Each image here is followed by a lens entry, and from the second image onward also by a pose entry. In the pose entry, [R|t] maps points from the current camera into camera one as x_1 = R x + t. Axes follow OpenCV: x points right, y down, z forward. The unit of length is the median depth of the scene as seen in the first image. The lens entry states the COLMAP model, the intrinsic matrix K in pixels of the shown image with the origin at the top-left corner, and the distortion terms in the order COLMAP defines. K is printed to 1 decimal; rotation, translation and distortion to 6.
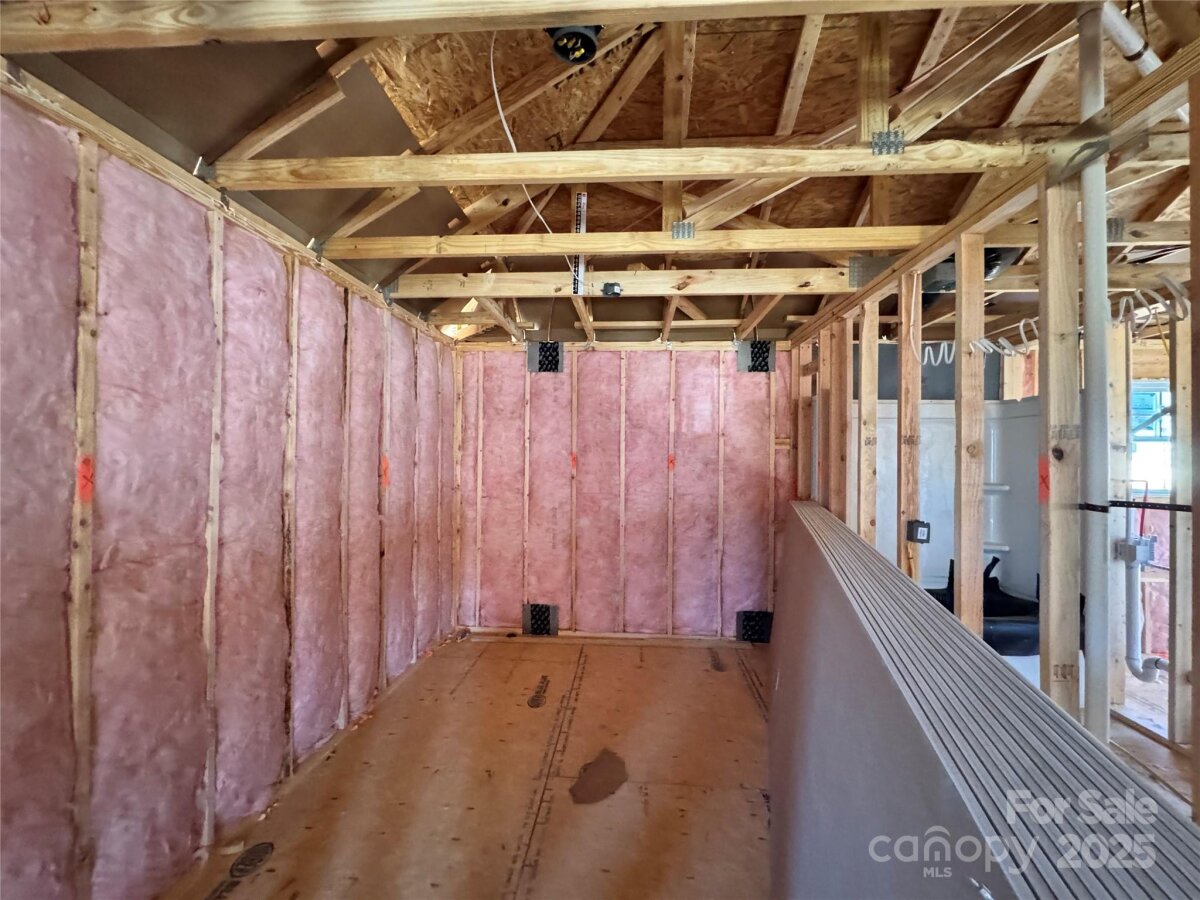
lens RADIAL K [[478.1, 0, 598.8], [0, 478.1, 449.5], [0, 0, 1]] dist [-0.003134, 0.000181]
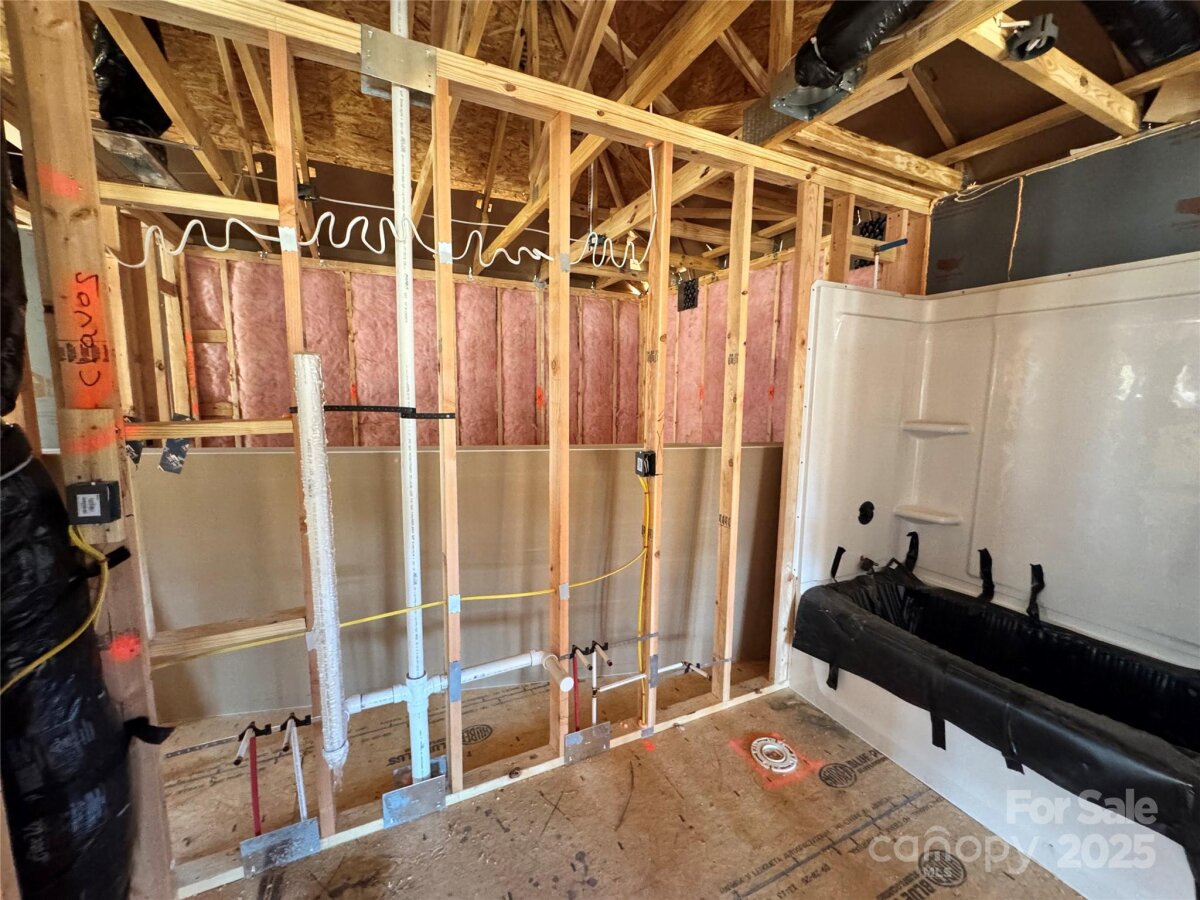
lens RADIAL K [[478.1, 0, 594.2], [0, 478.1, 454.8], [0, 0, 1]] dist [-0.003134, 0.000181]
pose [[0.503083, 0.107138, -0.857572, 1.903303], [0.002091, 0.992132, 0.125176, 0.069842], [0.864236, -0.064767, 0.498901, 0.660166]]
